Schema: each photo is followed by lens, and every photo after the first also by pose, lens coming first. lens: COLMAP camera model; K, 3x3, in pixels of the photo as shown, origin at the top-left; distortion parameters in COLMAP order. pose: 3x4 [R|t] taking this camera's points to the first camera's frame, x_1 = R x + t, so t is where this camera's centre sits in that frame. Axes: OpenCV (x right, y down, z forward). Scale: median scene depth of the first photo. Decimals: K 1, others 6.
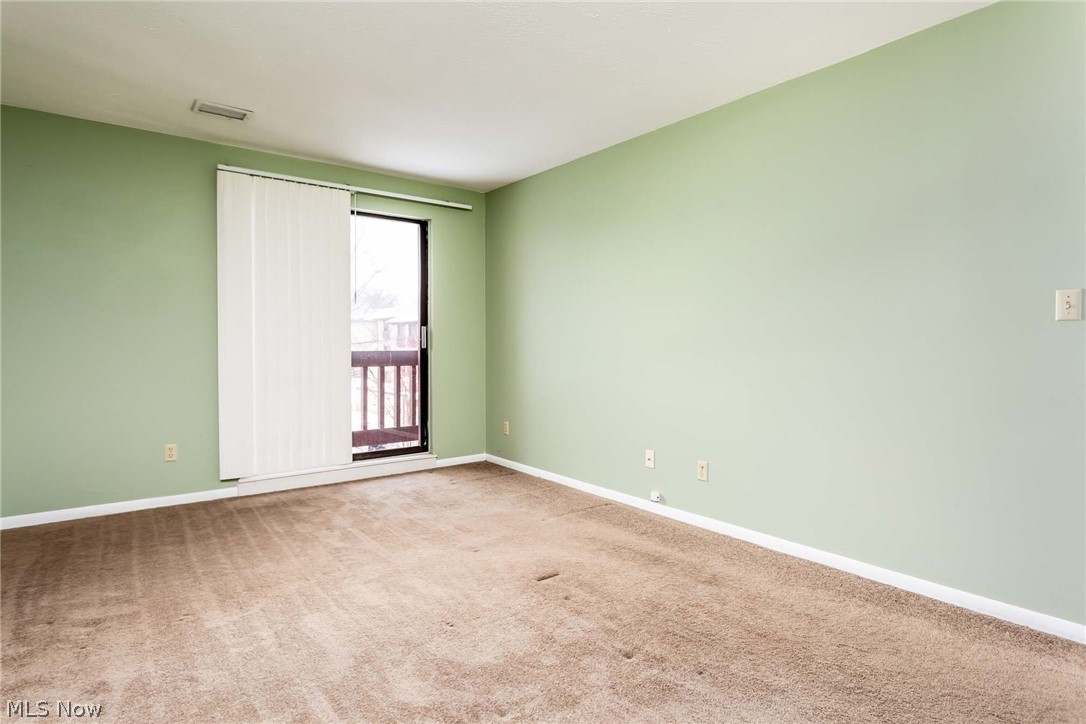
lens RADIAL K [[567.3, 0, 543.0], [0, 567.3, 345.9], [0, 0, 1]] dist [-0.000357, -0.000365]
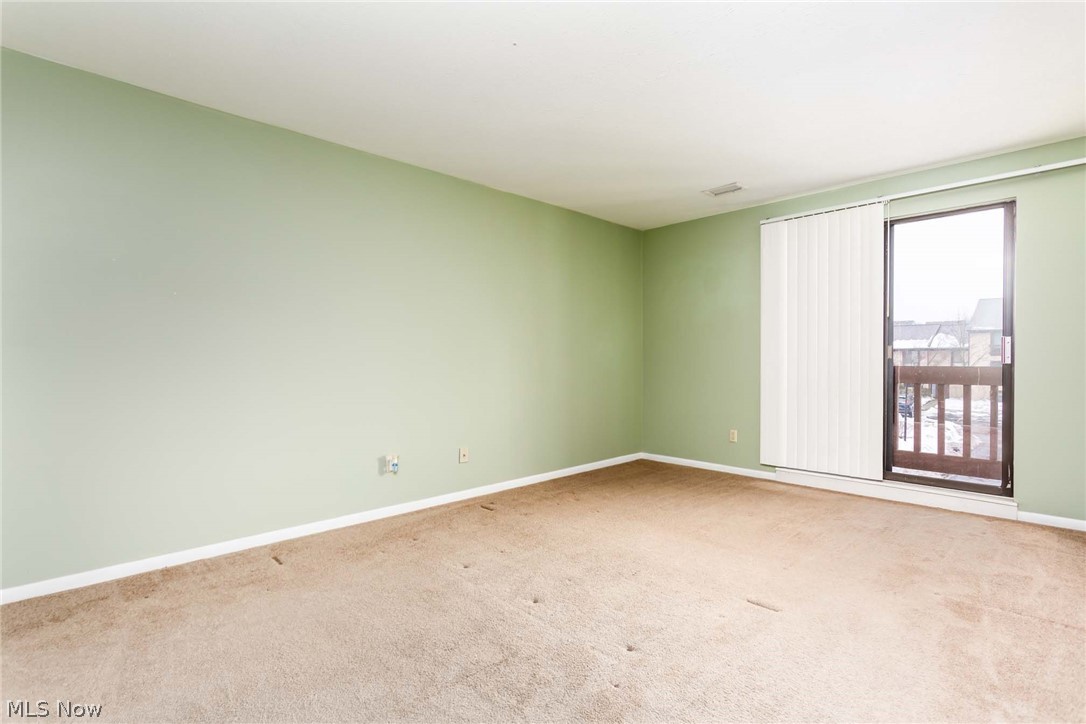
lens RADIAL K [[525.5, 0, 543.4], [0, 525.5, 358.3], [0, 0, 1]] dist [0.001137, 0.000145]
pose [[0.117294, -0.003055, -0.993093, 0.444121], [-0.001659, 0.999993, -0.003272, -0.000097], [0.993096, 0.002032, 0.117288, 0.285237]]
